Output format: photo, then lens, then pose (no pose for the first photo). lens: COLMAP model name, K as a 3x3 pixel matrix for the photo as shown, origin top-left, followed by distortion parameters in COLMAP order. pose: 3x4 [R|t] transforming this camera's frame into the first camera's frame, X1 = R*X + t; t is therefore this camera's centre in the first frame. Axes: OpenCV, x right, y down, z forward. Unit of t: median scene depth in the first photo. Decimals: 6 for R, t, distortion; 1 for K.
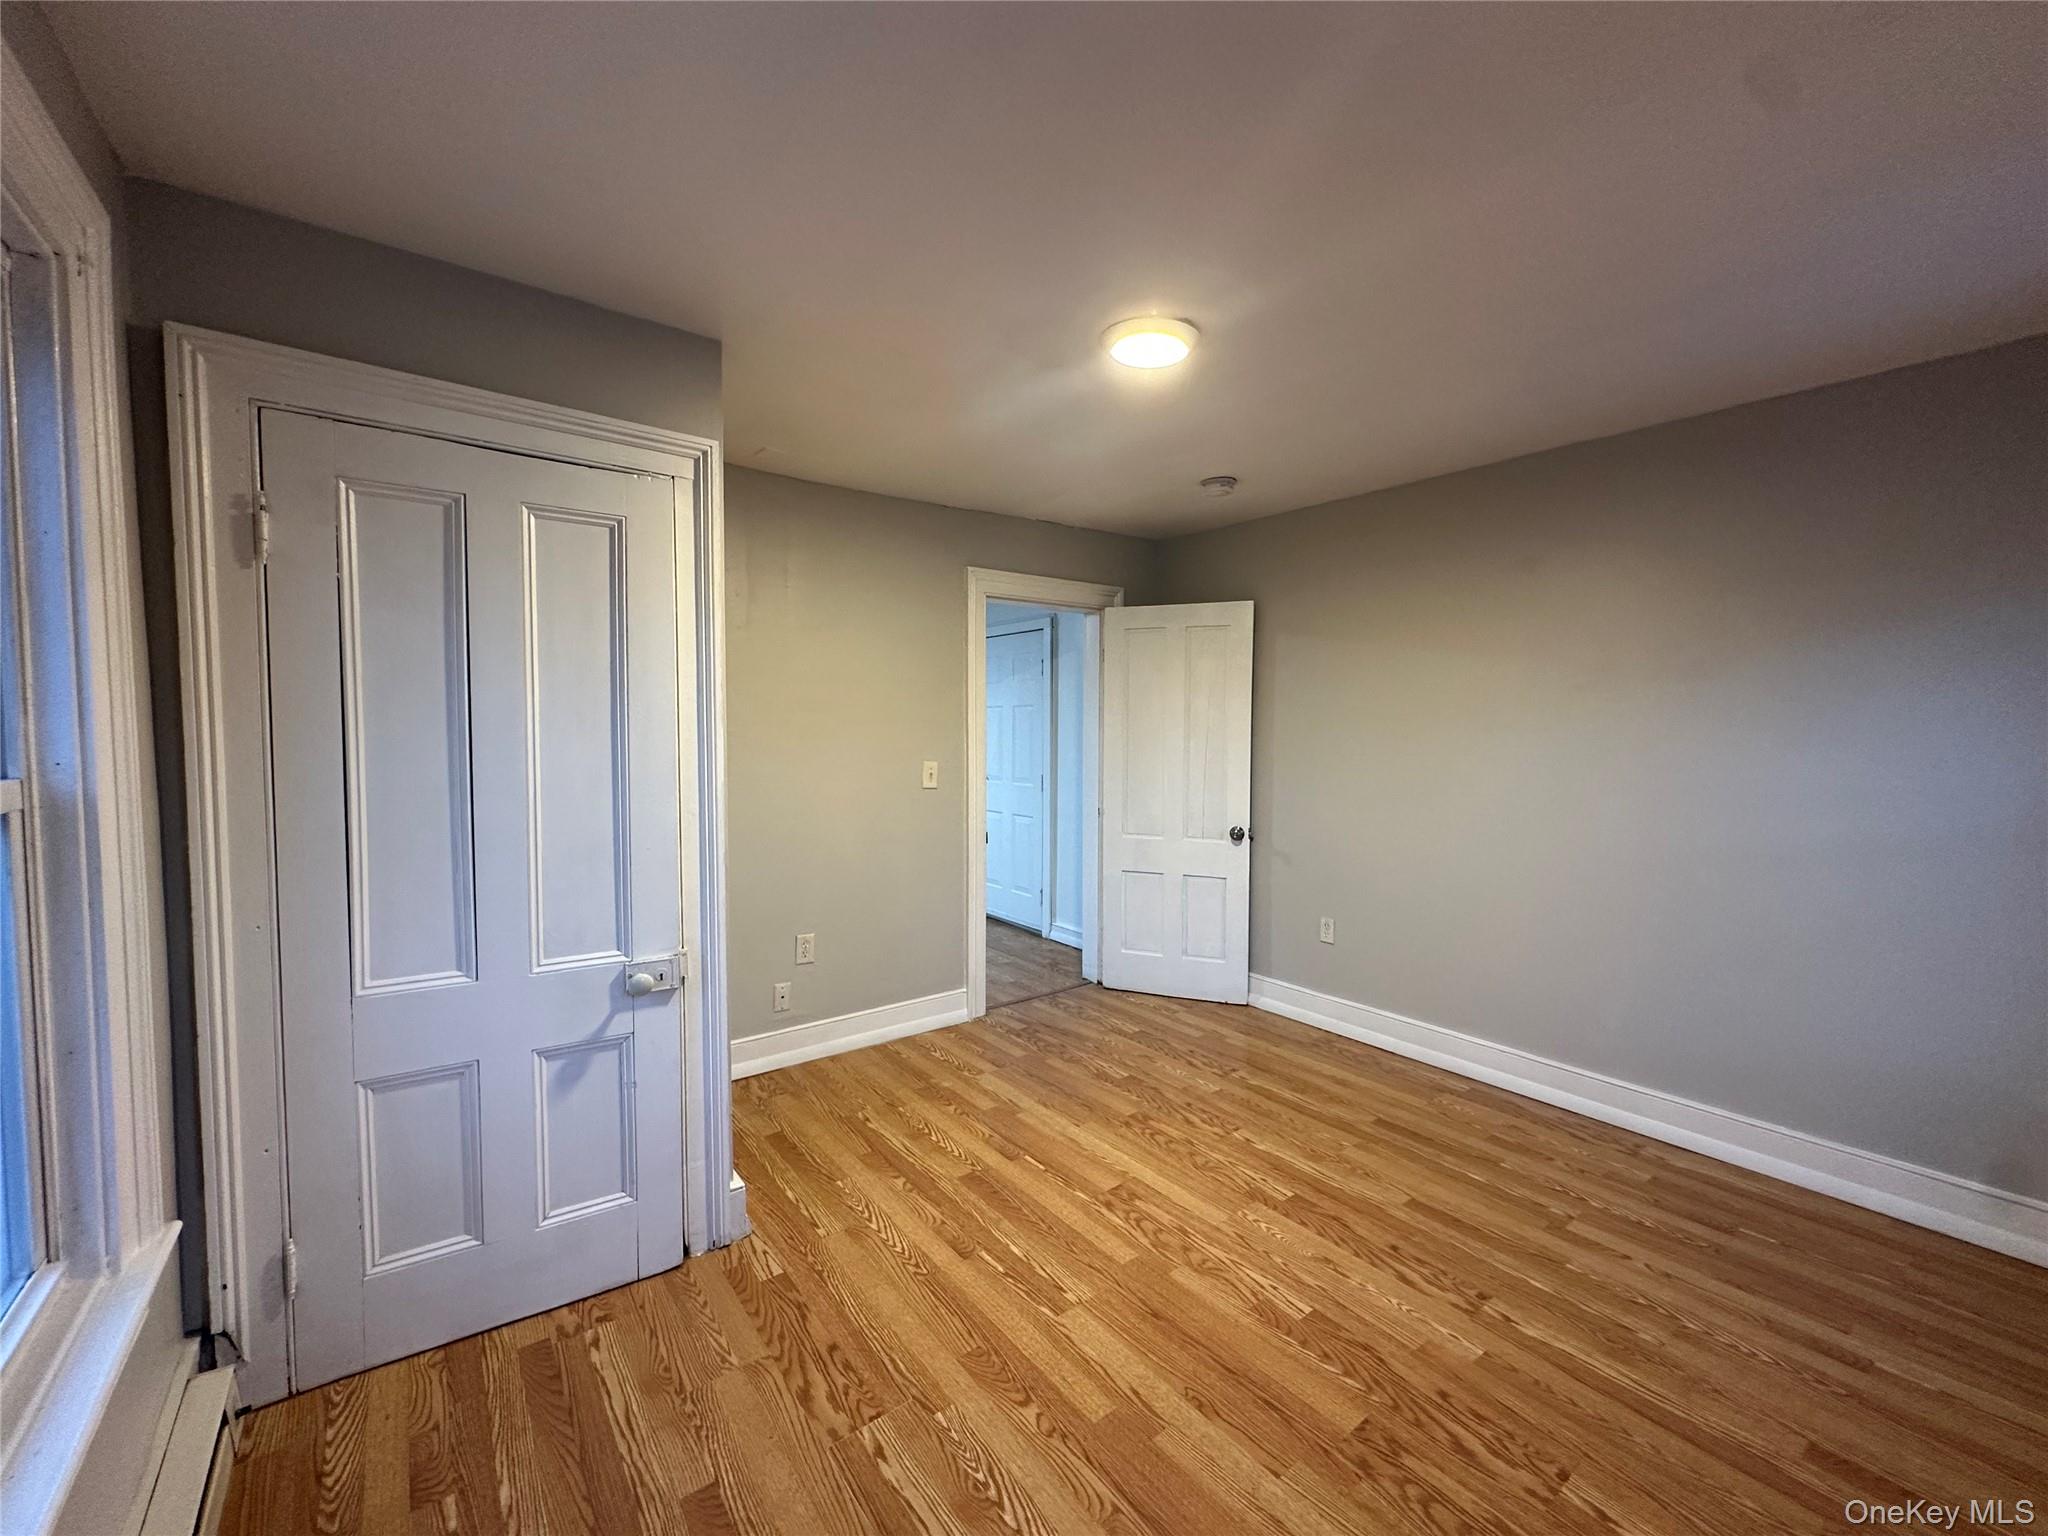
lens RADIAL K [[816.3, 0, 1018.7], [0, 816.3, 765.5], [0, 0, 1]] dist [-0.001734, 0.000591]
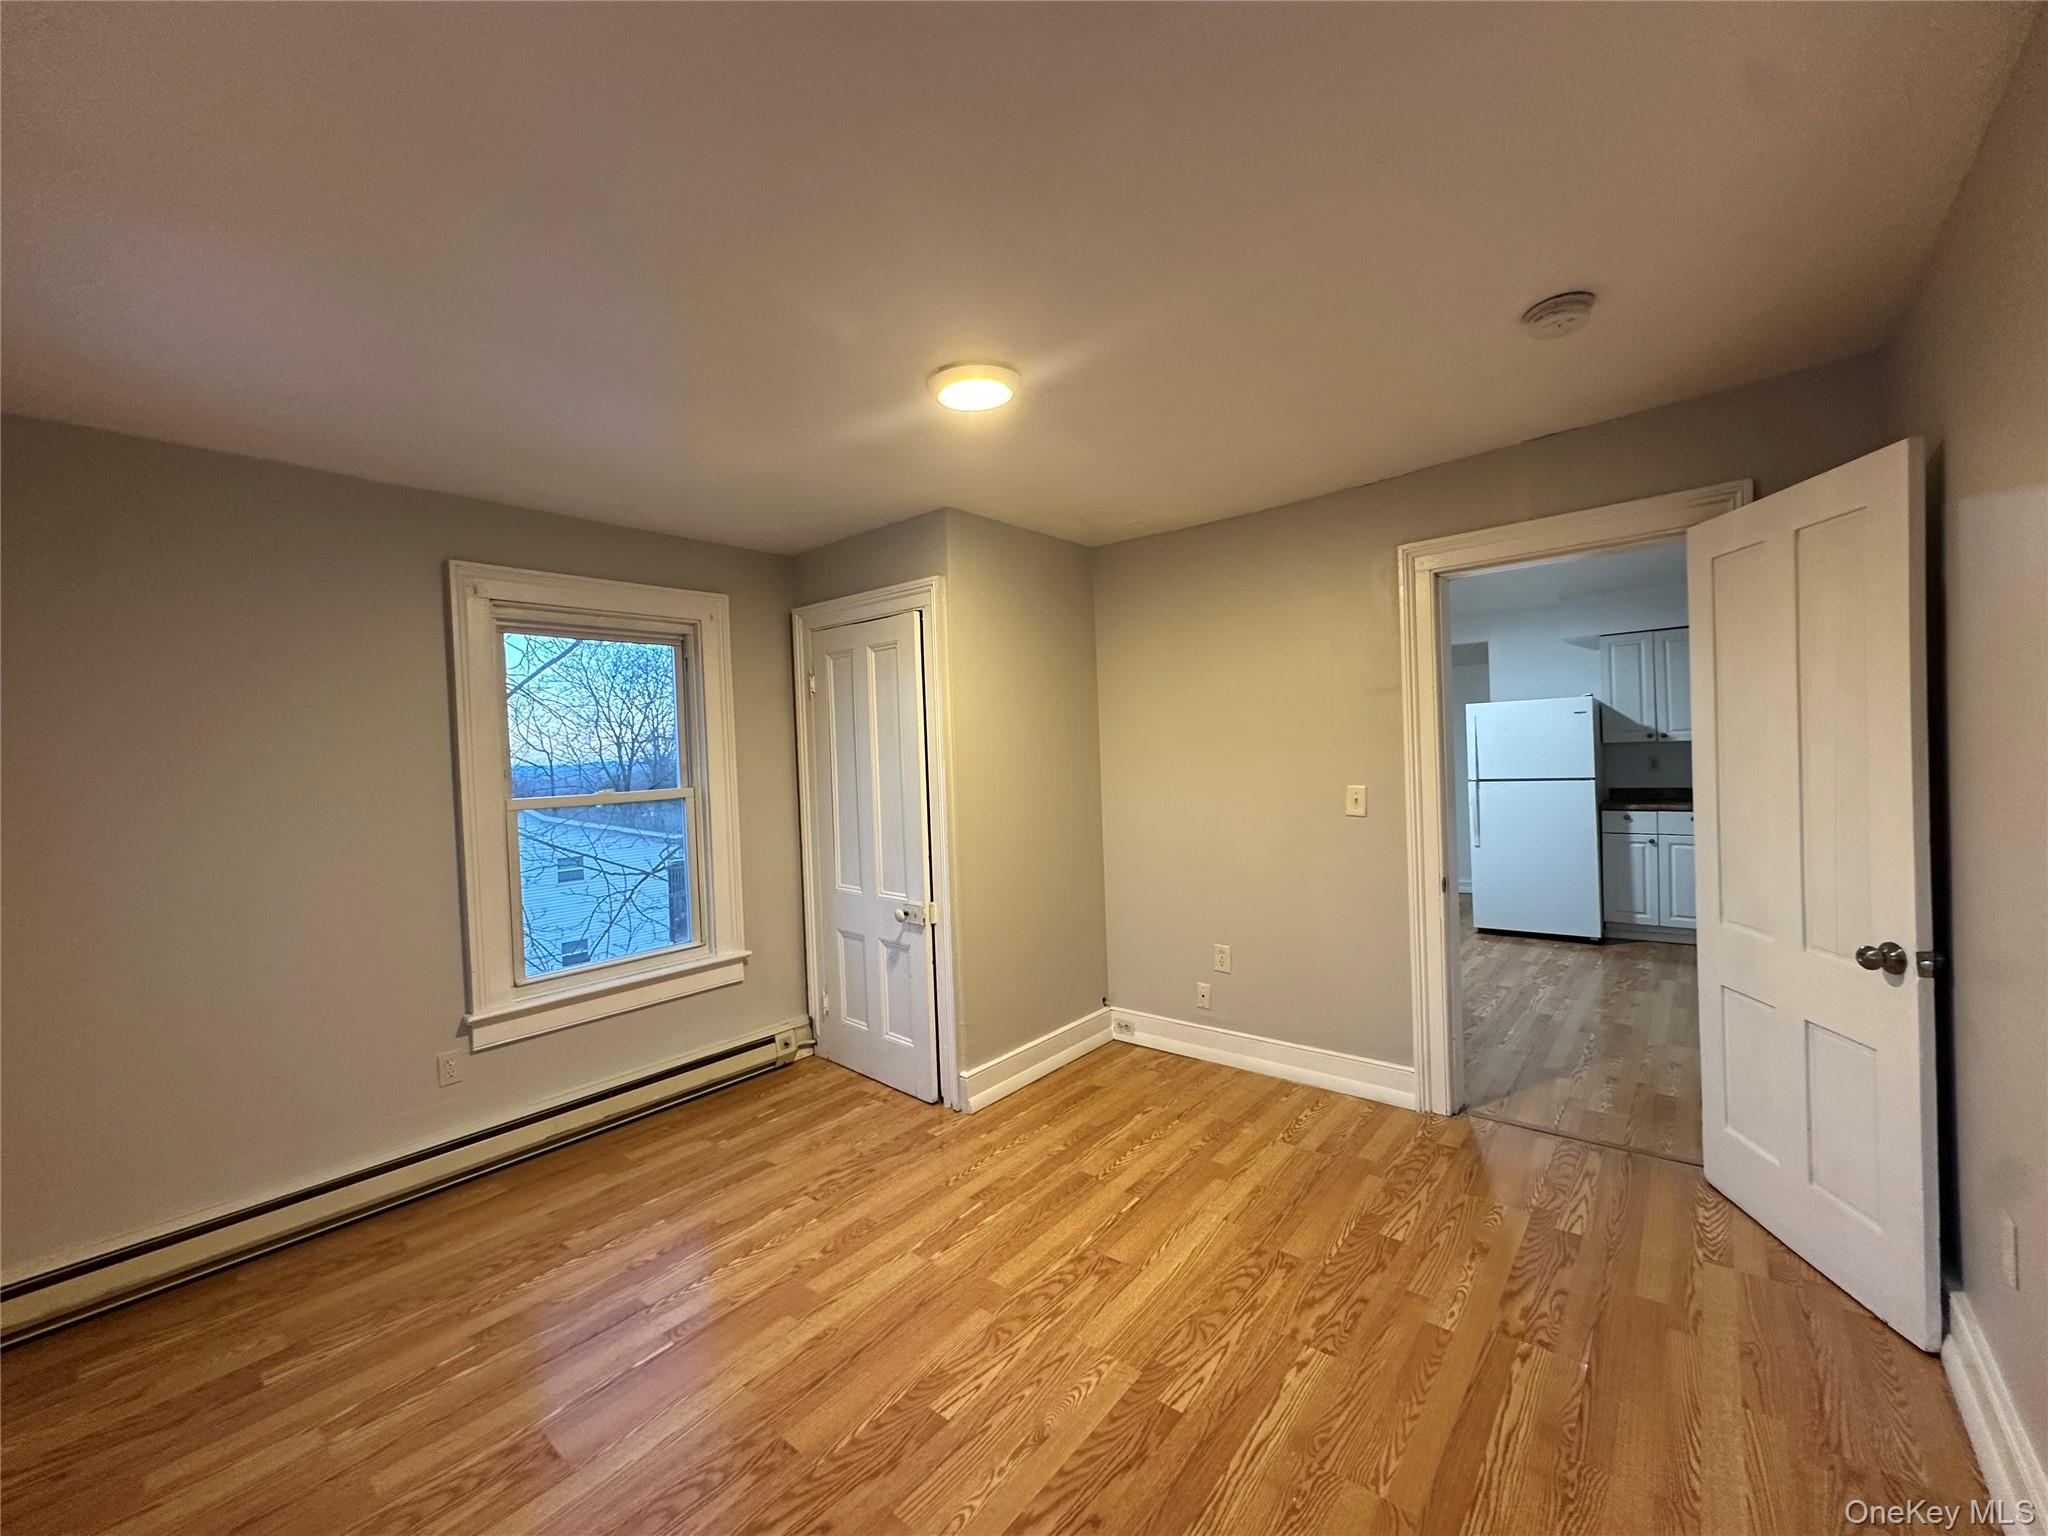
lens RADIAL K [[816.3, 0, 1025.0], [0, 816.3, 768.0], [0, 0, 1]] dist [-0.001734, 0.000591]
pose [[0.217561, 0.002089, -0.976045, 1.050376], [-0.005849, 0.999983, 0.000836, -0.033183], [0.976029, 0.005527, 0.217569, 0.751026]]
